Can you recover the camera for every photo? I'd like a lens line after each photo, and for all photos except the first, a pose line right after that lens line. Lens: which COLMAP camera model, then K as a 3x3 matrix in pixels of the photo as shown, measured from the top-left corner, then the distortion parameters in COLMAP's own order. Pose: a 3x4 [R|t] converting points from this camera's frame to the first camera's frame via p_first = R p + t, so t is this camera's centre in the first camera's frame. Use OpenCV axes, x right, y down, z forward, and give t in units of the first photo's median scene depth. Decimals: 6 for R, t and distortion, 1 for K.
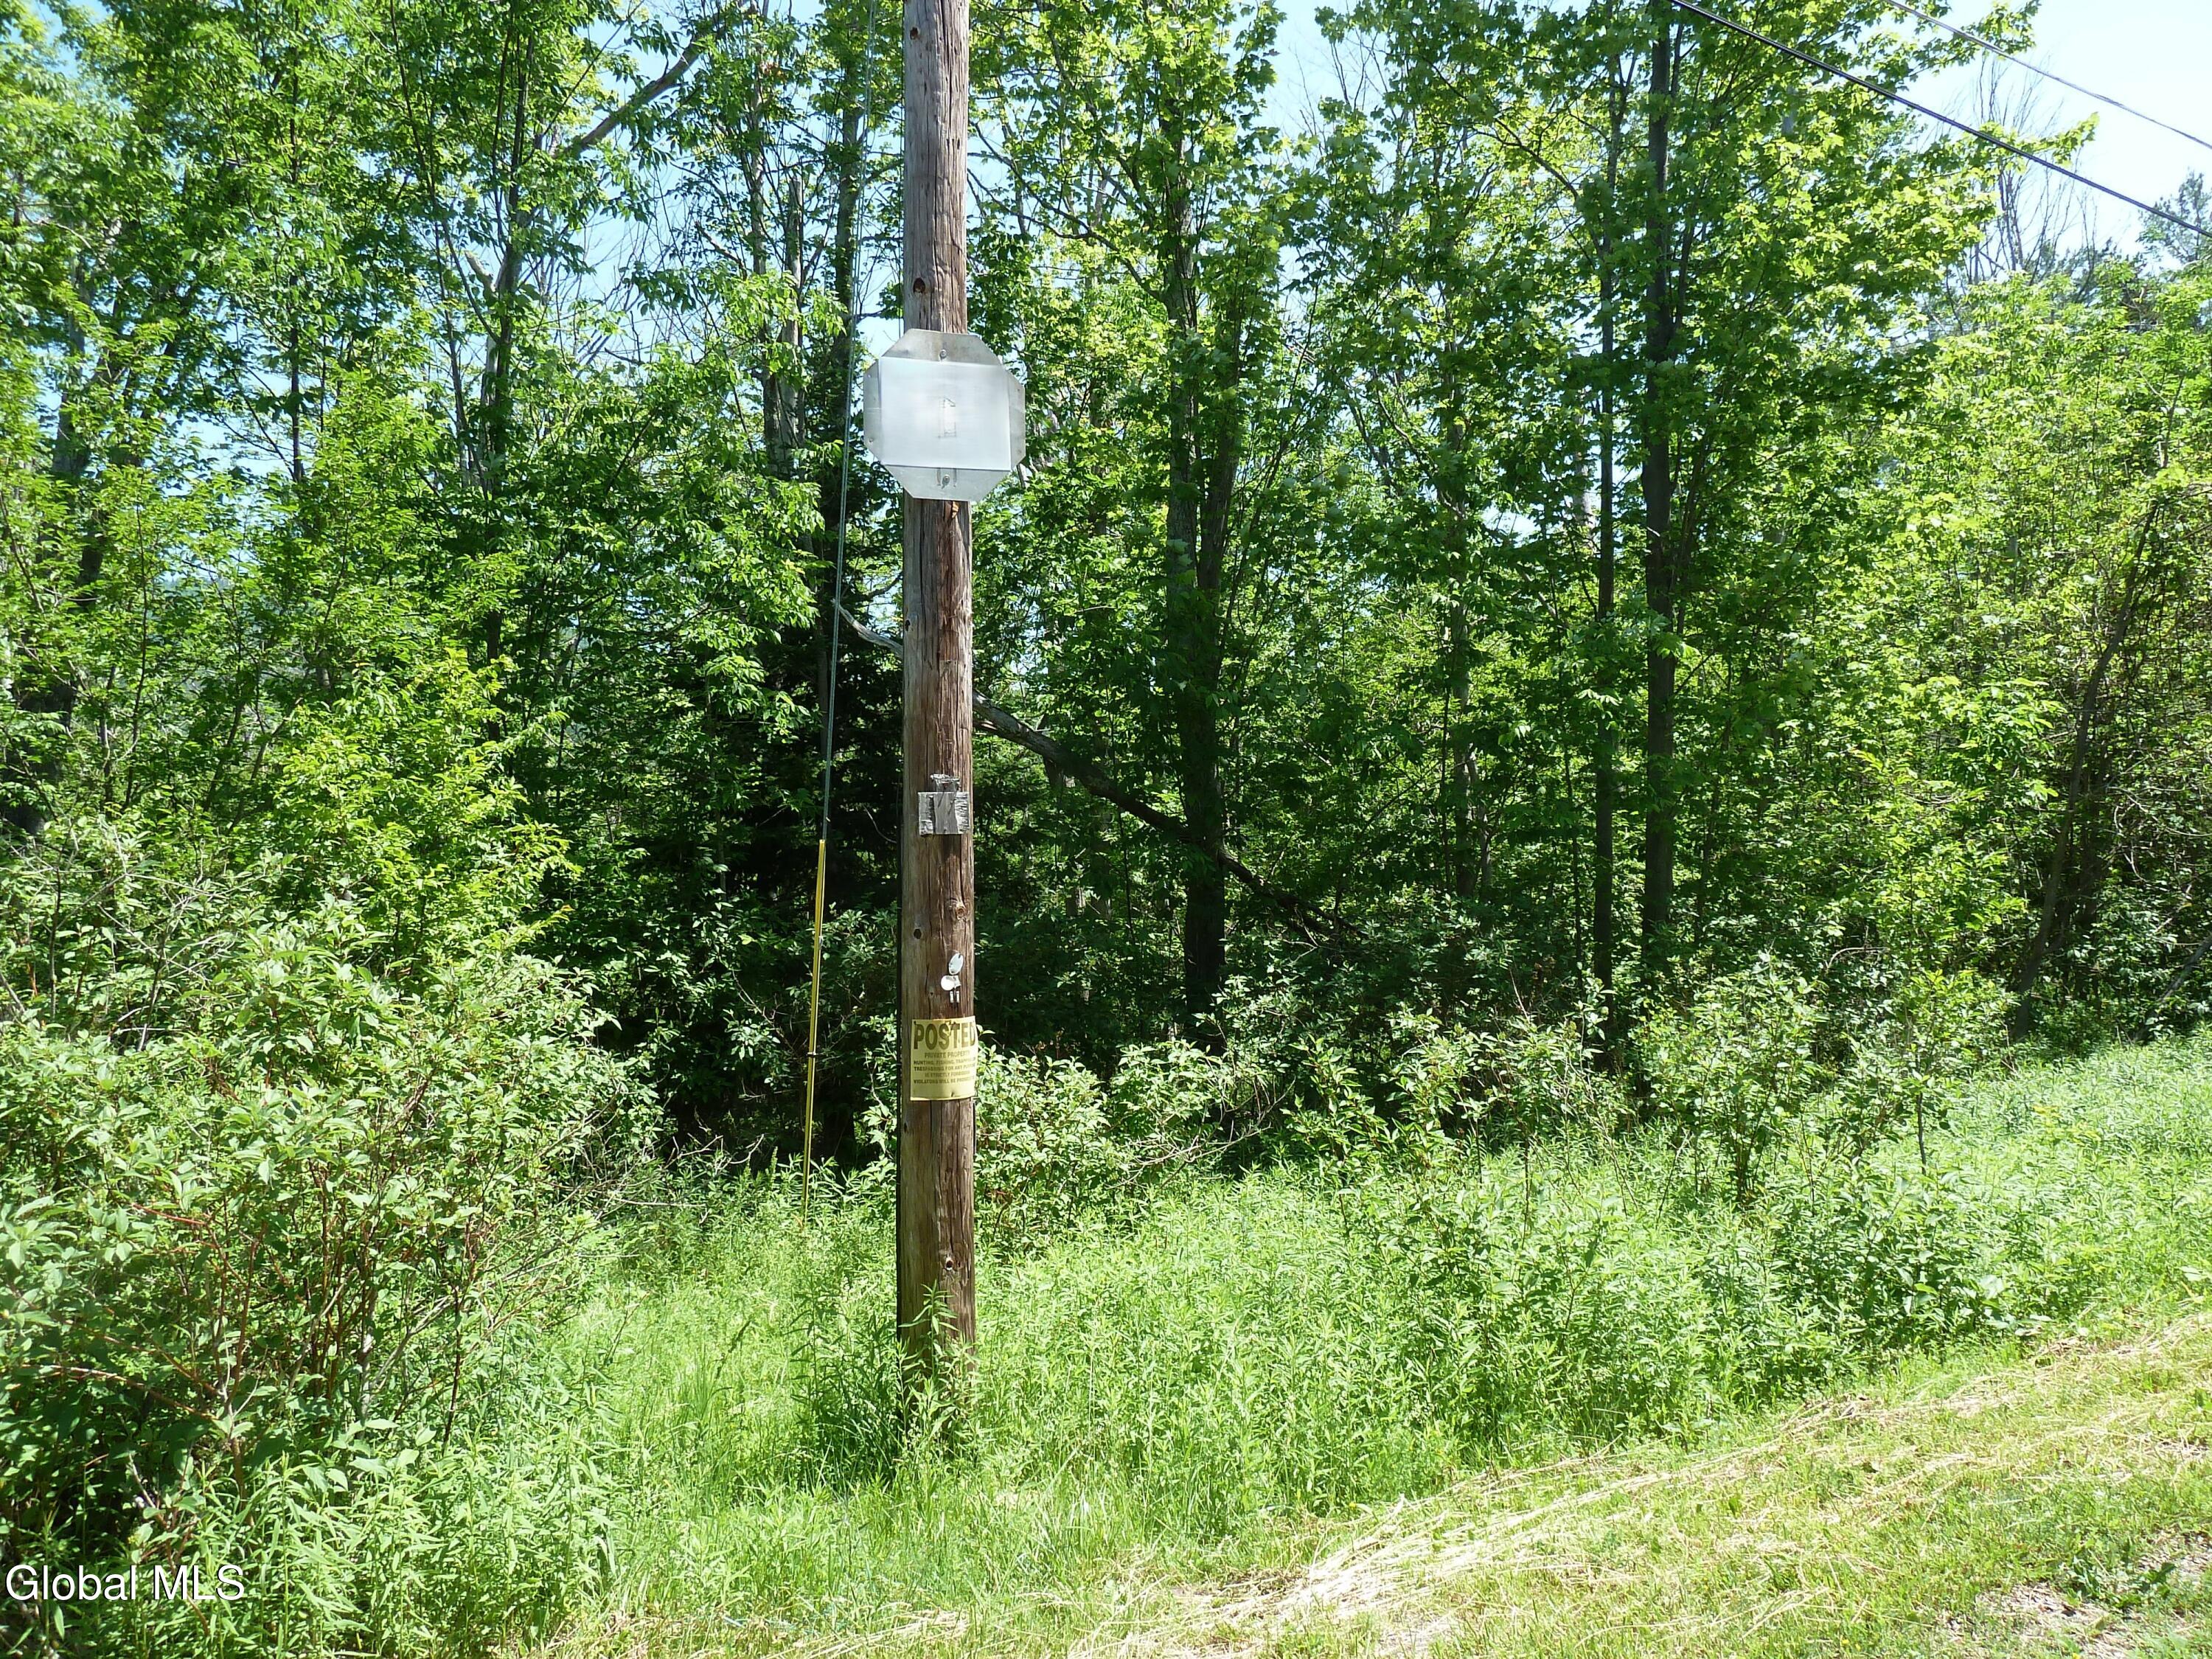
lens RADIAL K [[1726.6, 0, 1106.0], [0, 1726.6, 829.5], [0, 0, 1]] dist [-0.016097, -0.005501]
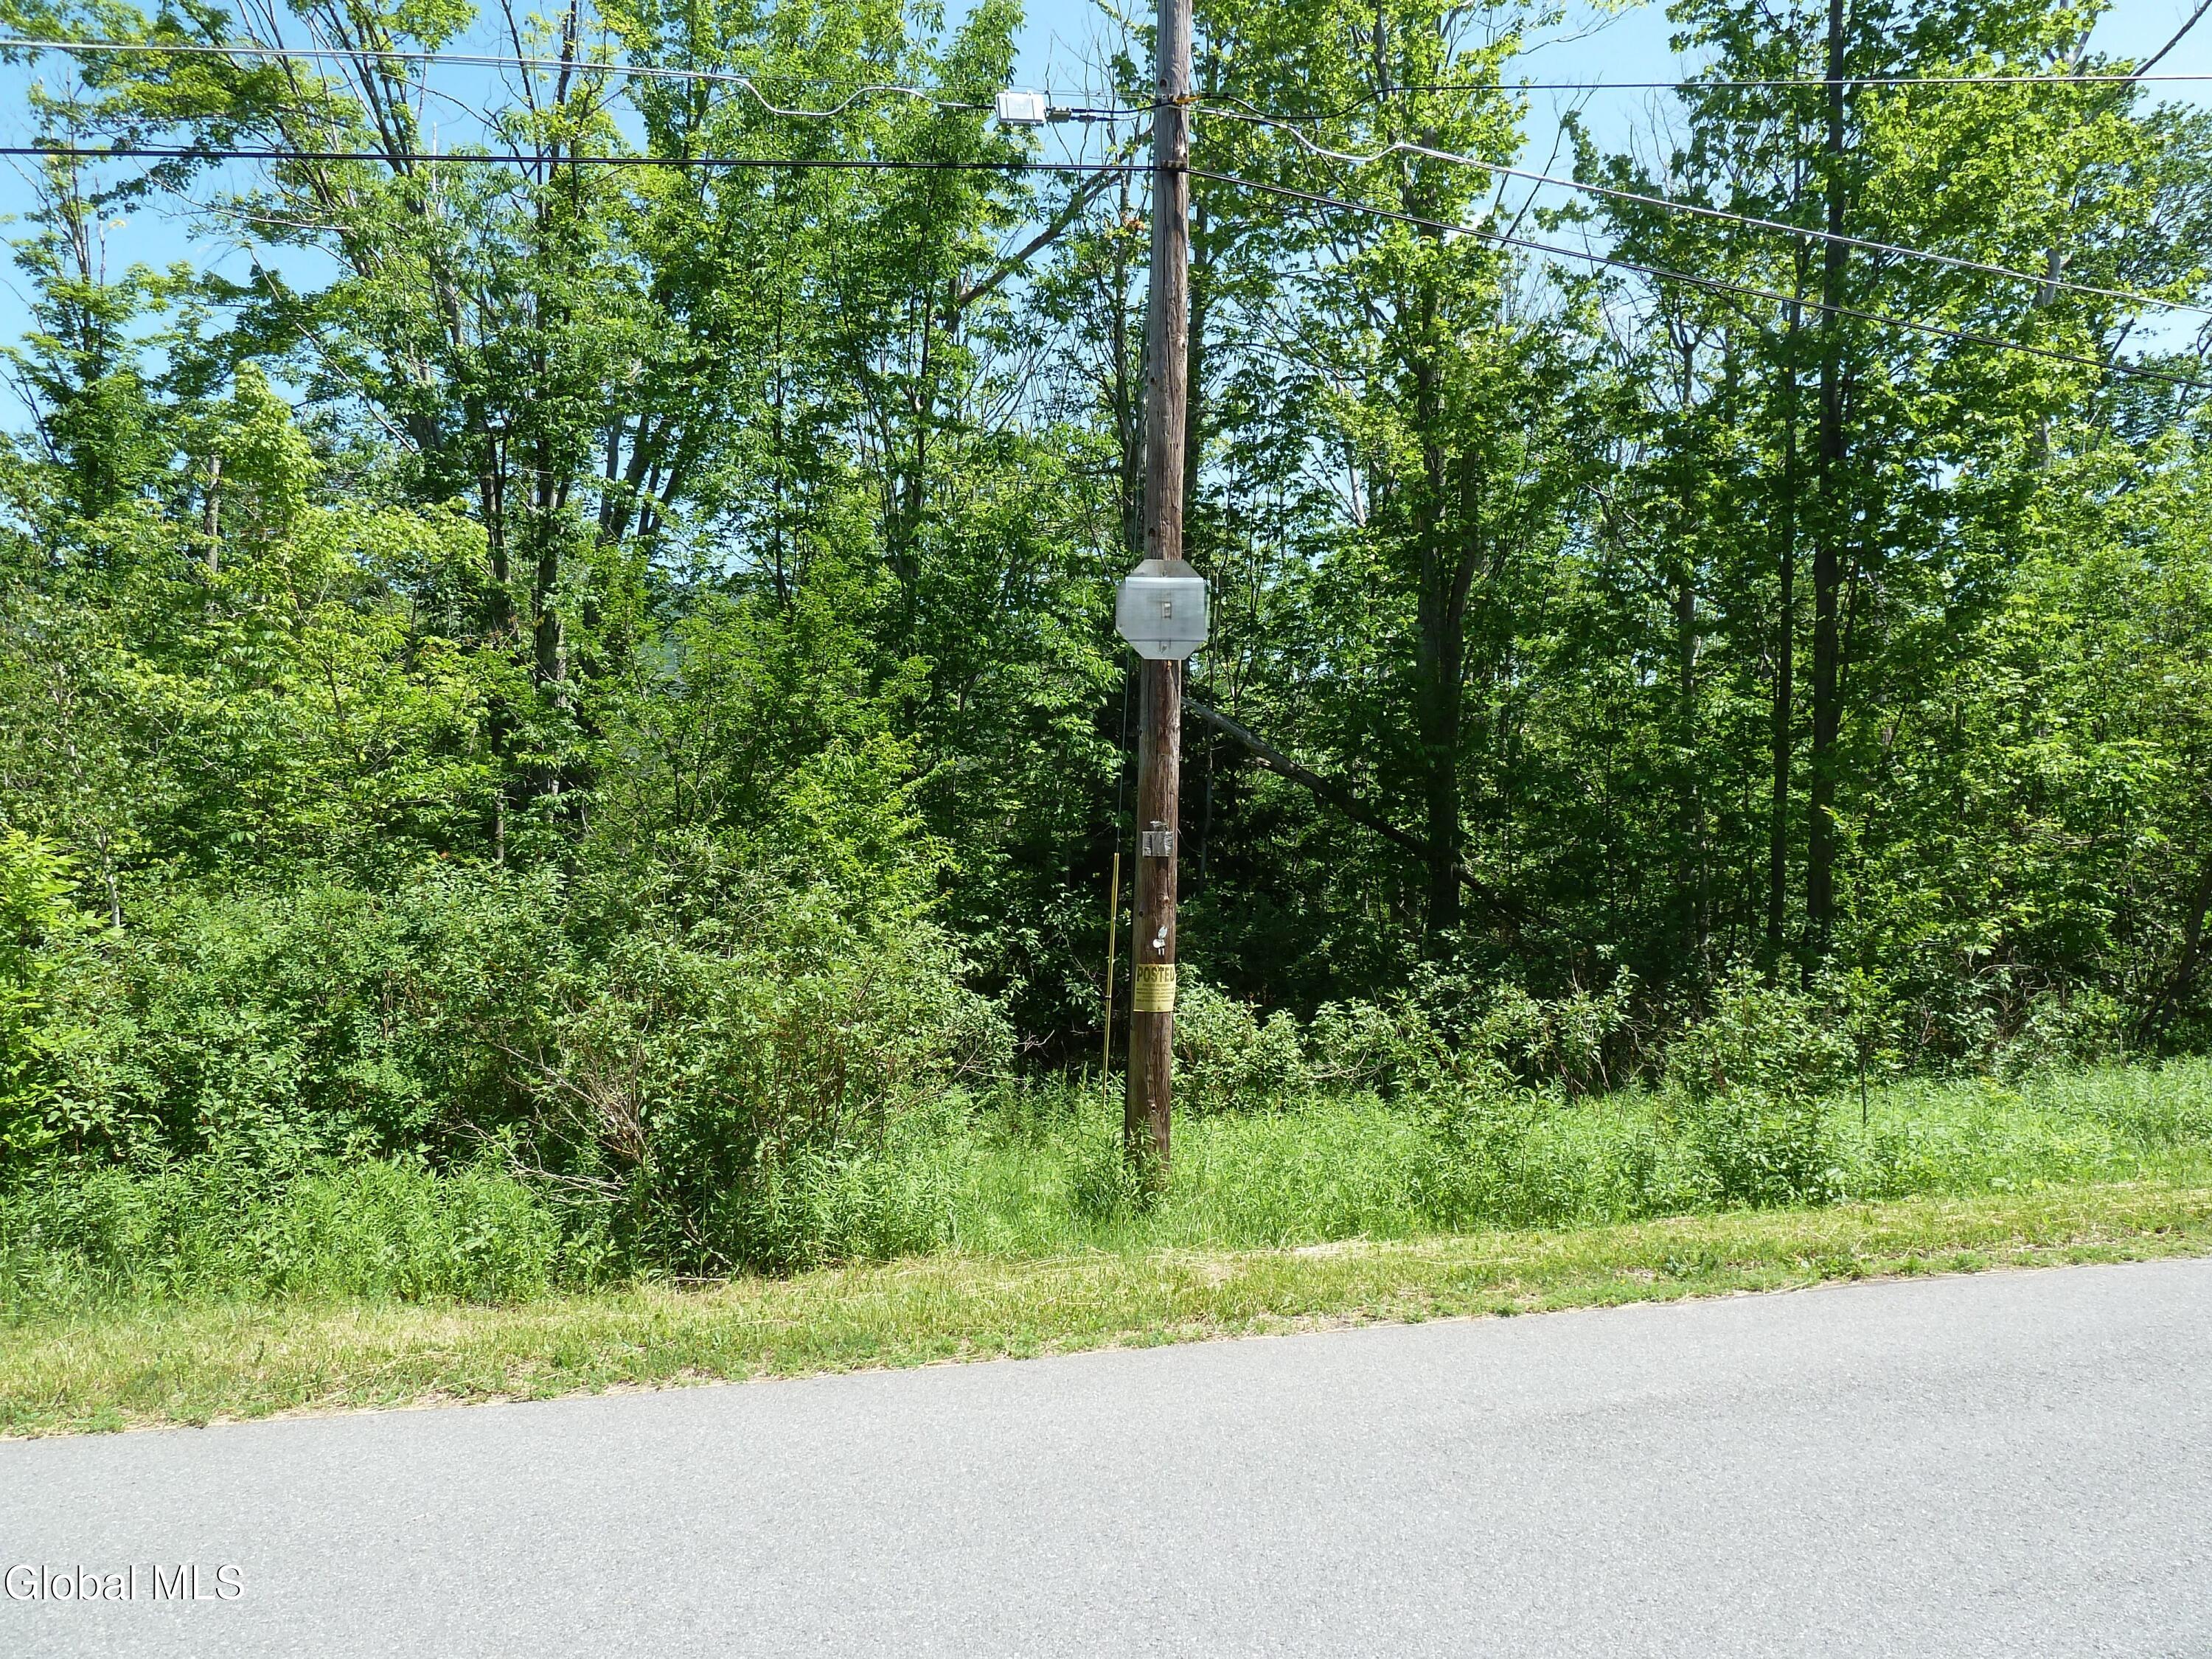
lens RADIAL K [[1623.4, 0, 1106.0], [0, 1623.4, 829.5], [0, 0, 1]] dist [0.002541, 0.000834]
pose [[0.975208, 0.024262, -0.219955, 0.142326], [-0.024815, 0.999692, 0.000249, -0.015417], [0.219894, 0.005215, 0.975510, -0.392518]]
